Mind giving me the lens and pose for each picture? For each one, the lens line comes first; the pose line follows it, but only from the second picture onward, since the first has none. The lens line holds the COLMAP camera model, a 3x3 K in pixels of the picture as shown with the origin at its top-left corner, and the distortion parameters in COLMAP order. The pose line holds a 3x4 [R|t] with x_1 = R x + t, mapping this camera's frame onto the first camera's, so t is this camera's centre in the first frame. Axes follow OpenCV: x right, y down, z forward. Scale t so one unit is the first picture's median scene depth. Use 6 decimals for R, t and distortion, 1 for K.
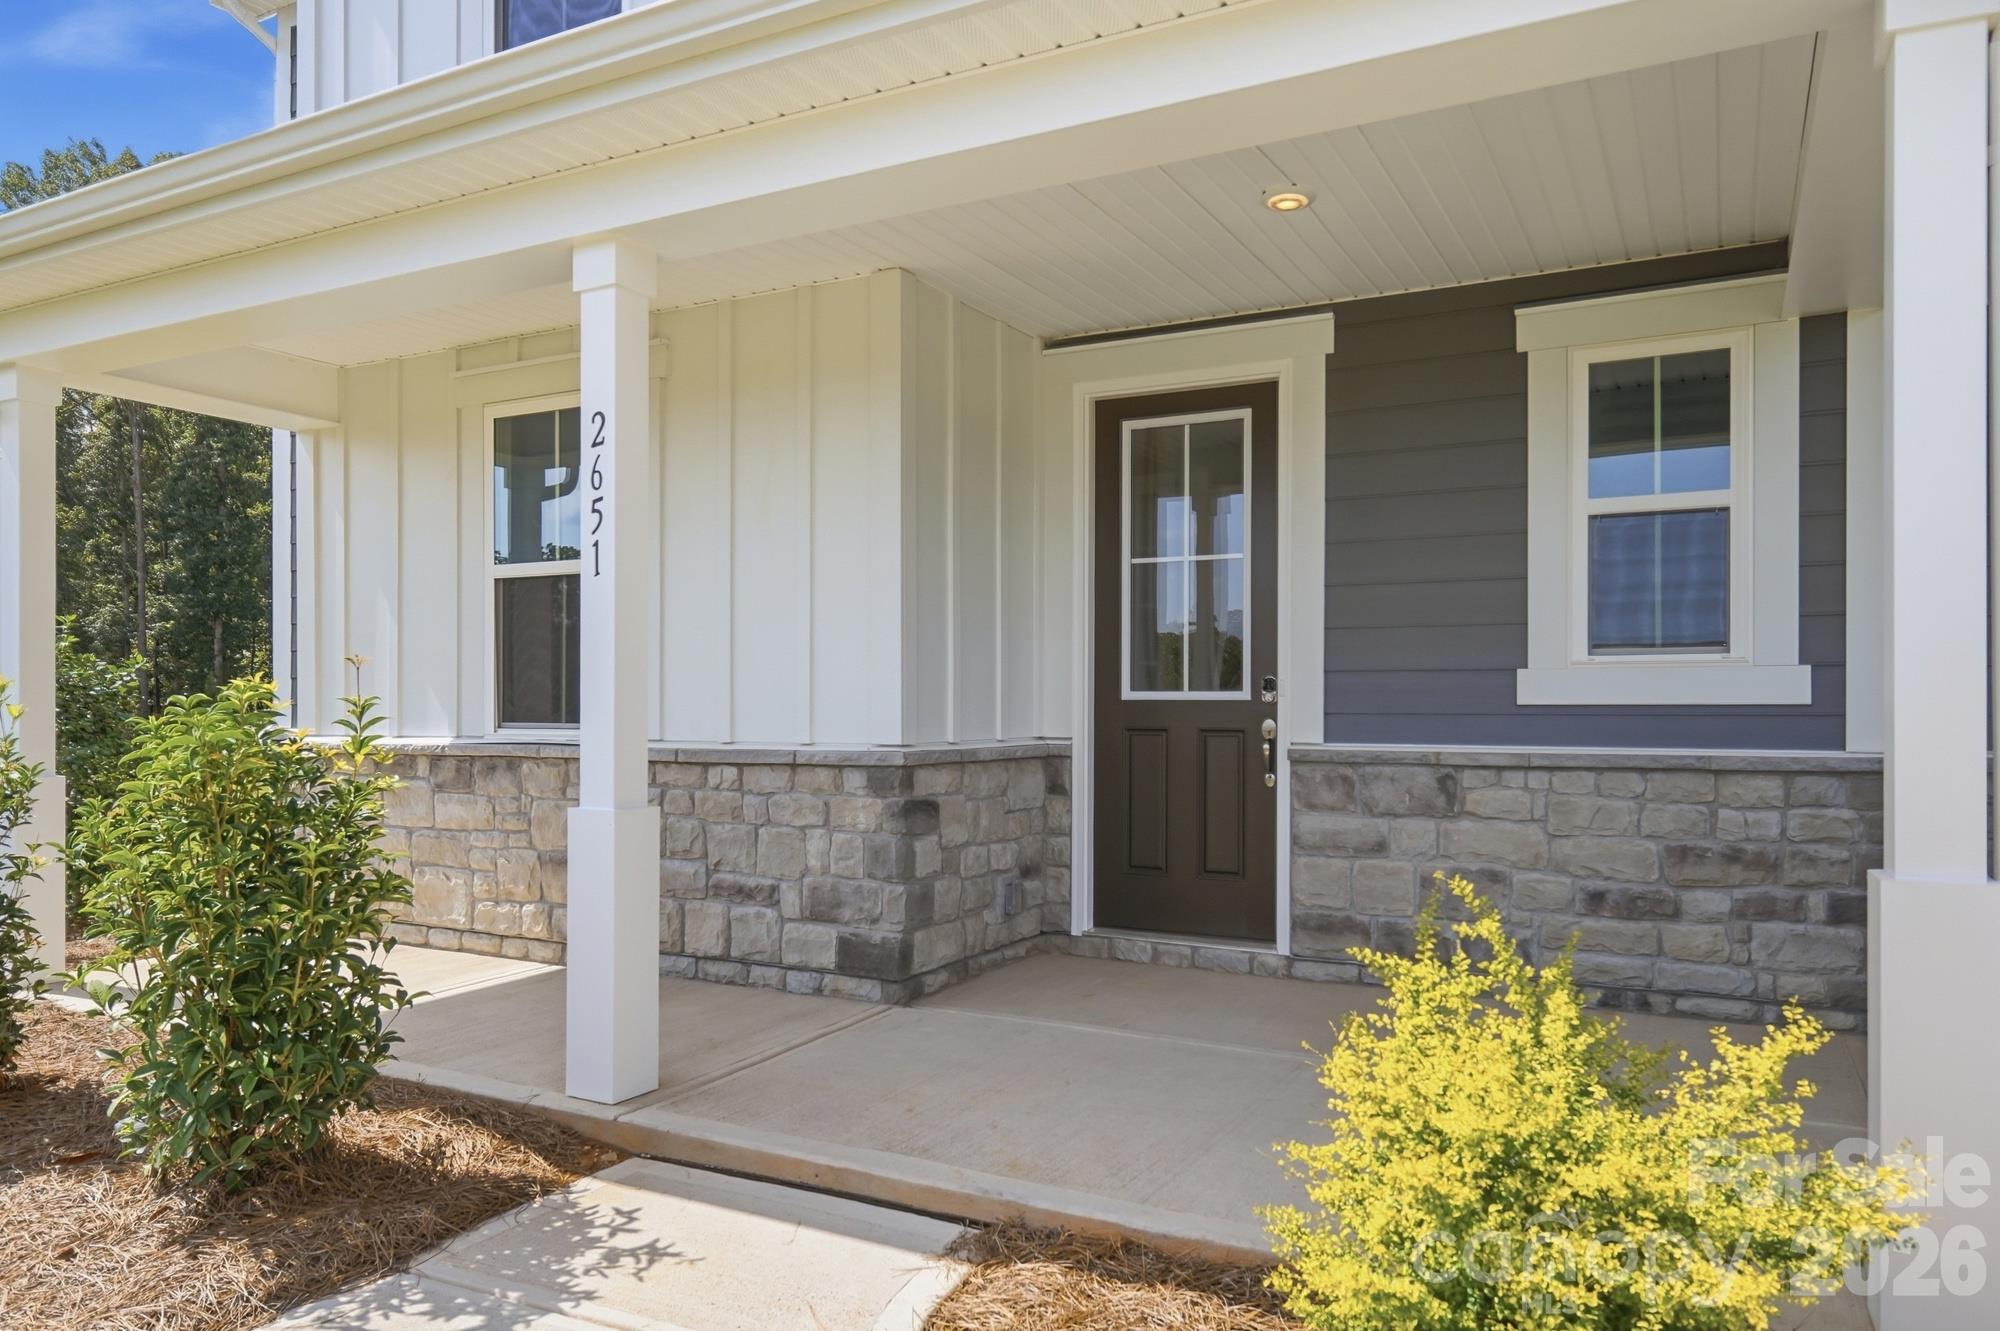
lens RADIAL K [[1361.5, 0, 1009.8], [0, 1361.5, 711.7], [0, 0, 1]] dist [-0.005706, 0.000623]
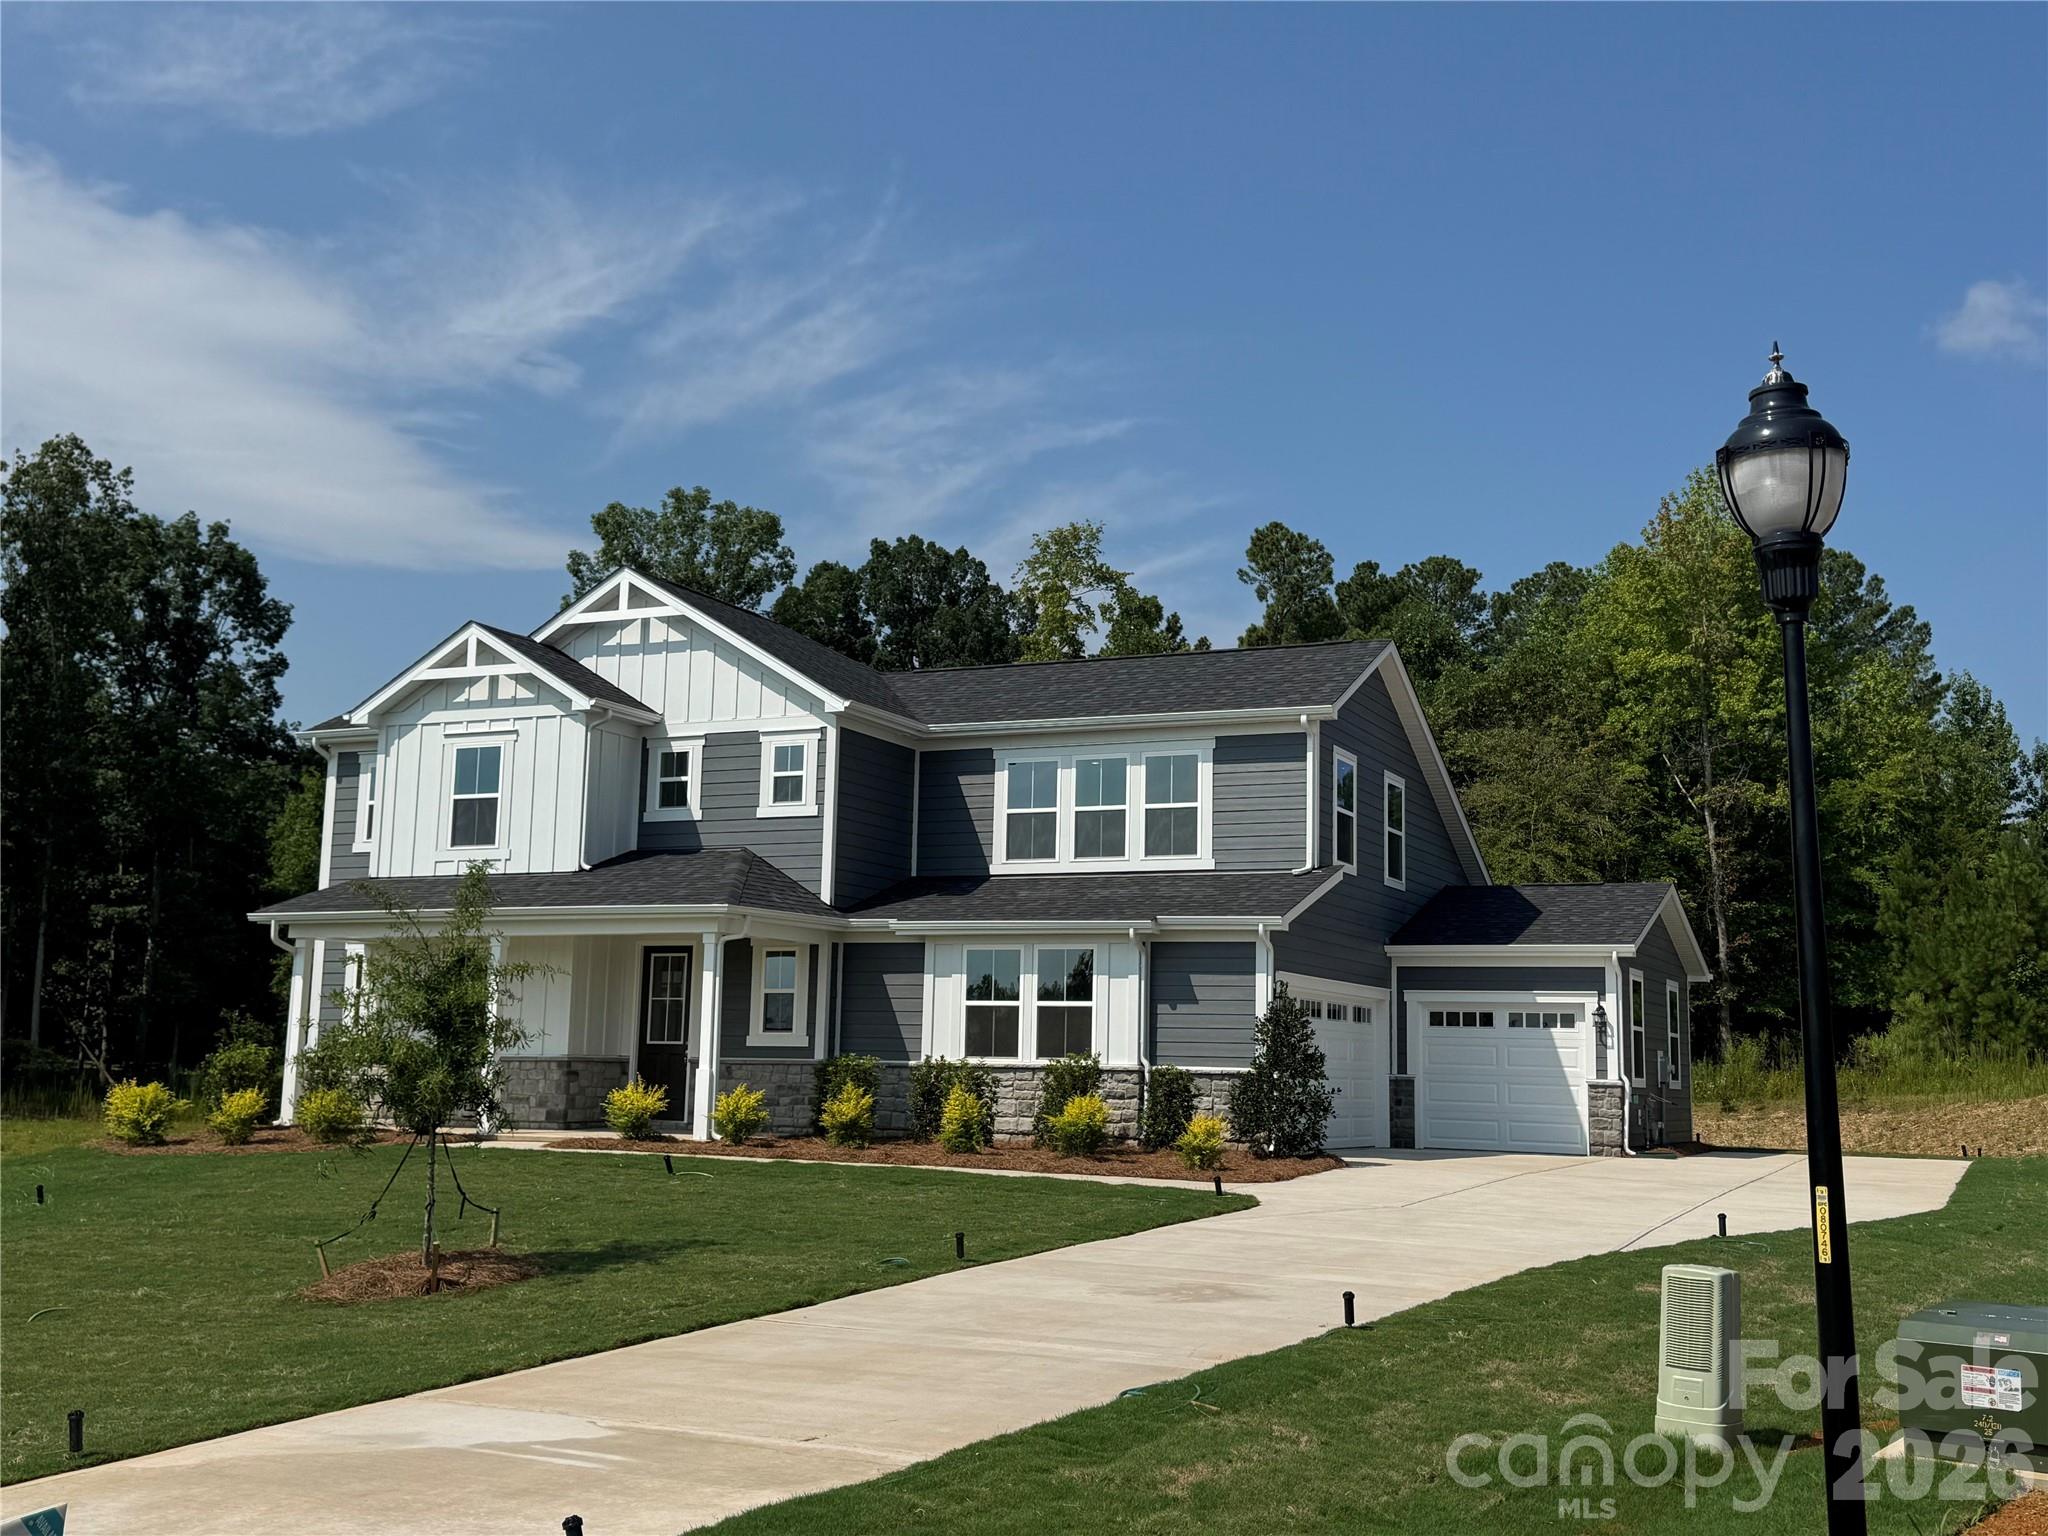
lens RADIAL K [[2073.6, 0, 1016.4], [0, 2073.6, 770.7], [0, 0, 1]] dist [0.120277, 0.000000]
pose [[0.998298, 0.028232, 0.051034, 0.746714], [-0.020325, 0.988581, -0.149312, 0.077666], [-0.054667, 0.148020, 0.987472, -4.306950]]
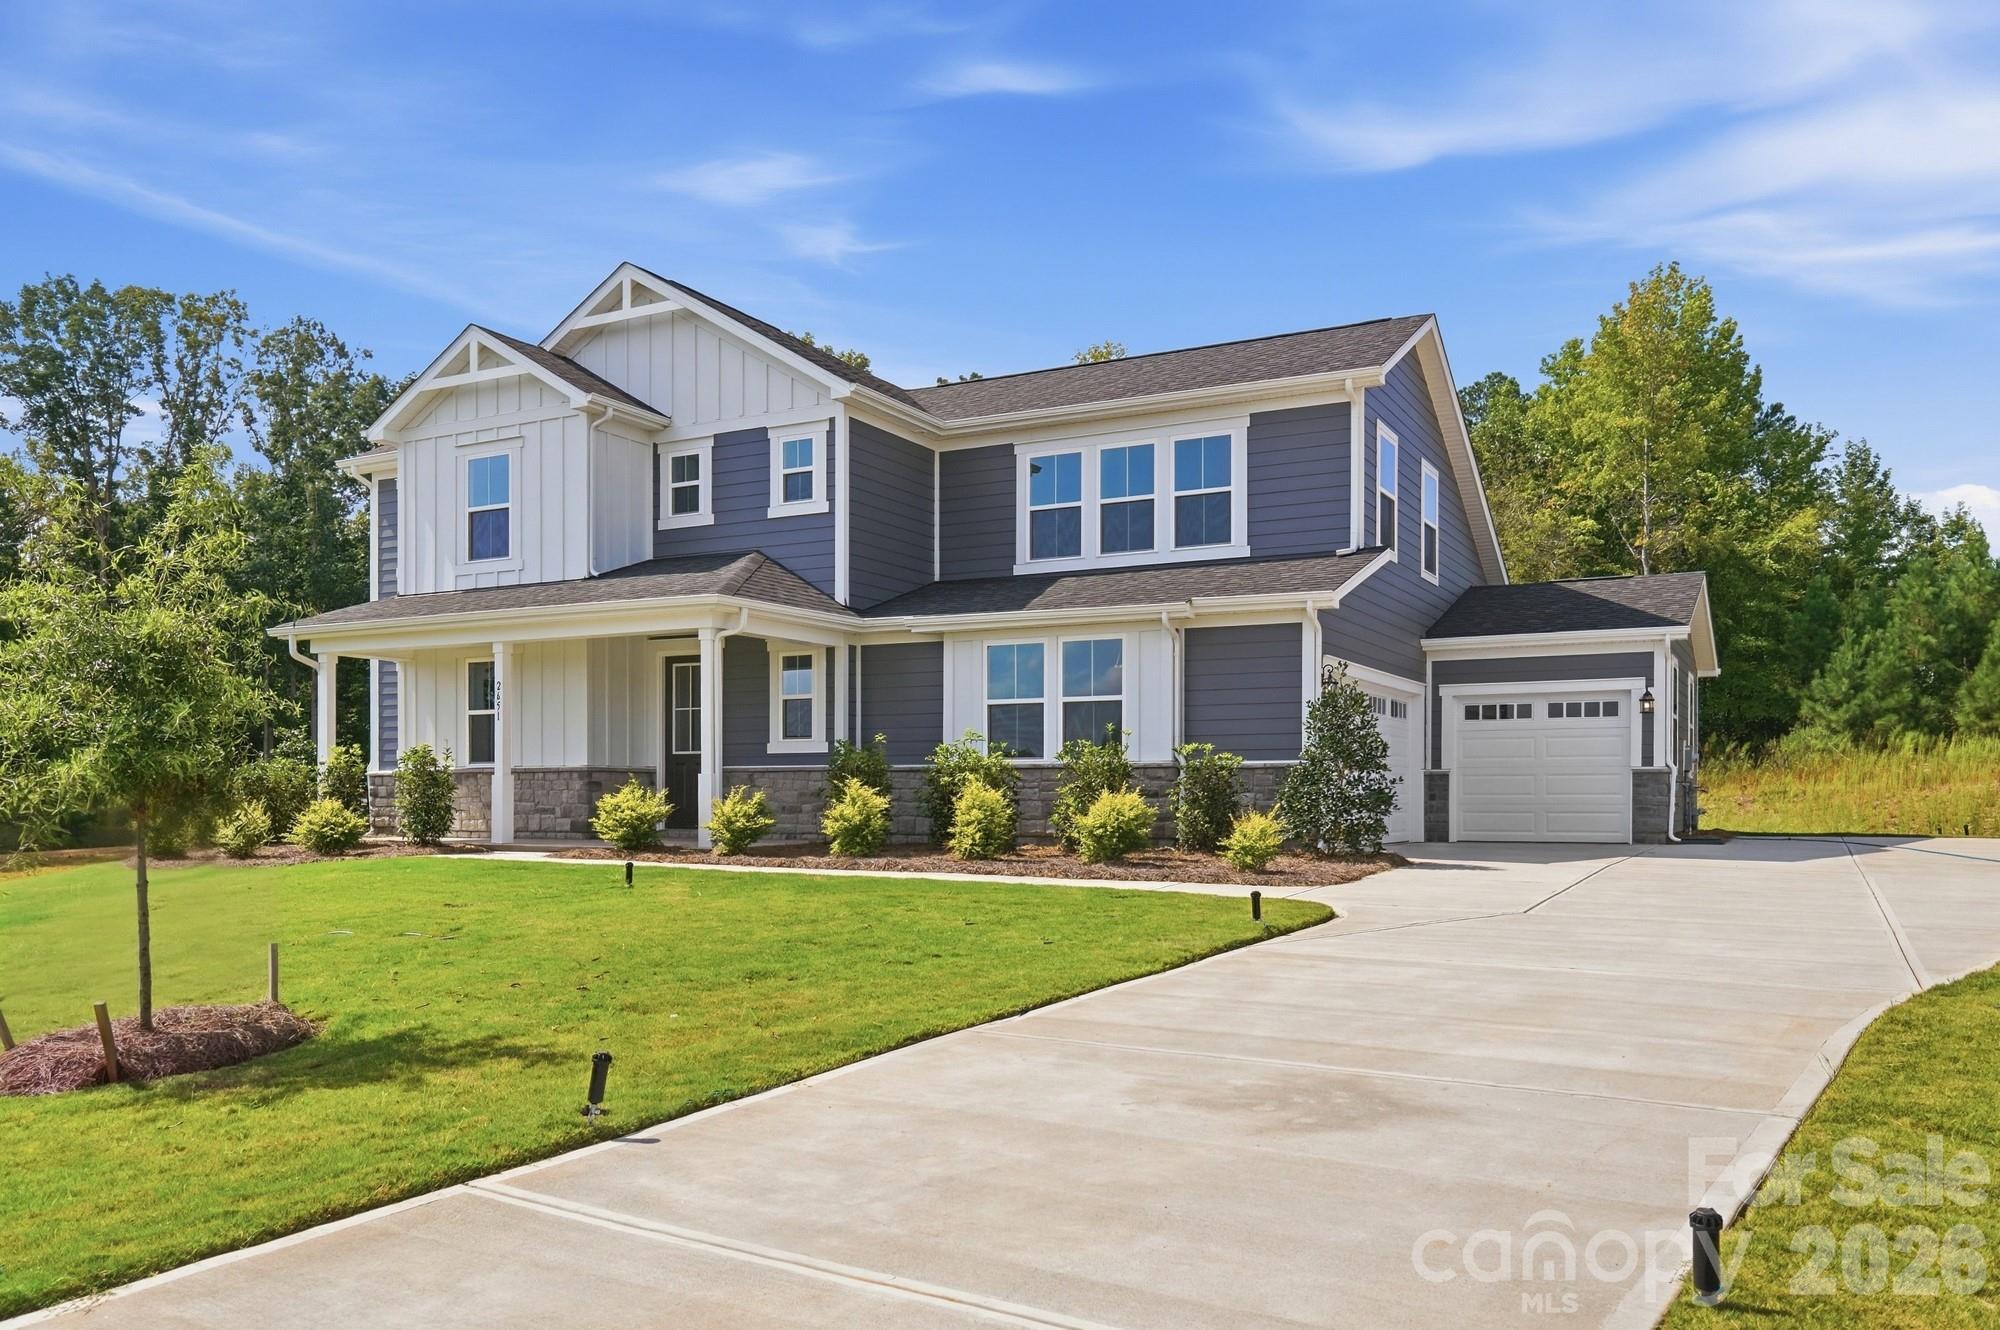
lens RADIAL K [[1488.3, 0, 988.9], [0, 1488.3, 800.5], [0, 0, 1]] dist [0.003443, -0.002450]
pose [[0.999995, -0.000354, 0.003028, 0.887863], [0.000362, 0.999996, -0.002732, 0.118938], [-0.003027, 0.002733, 0.999992, -2.672155]]
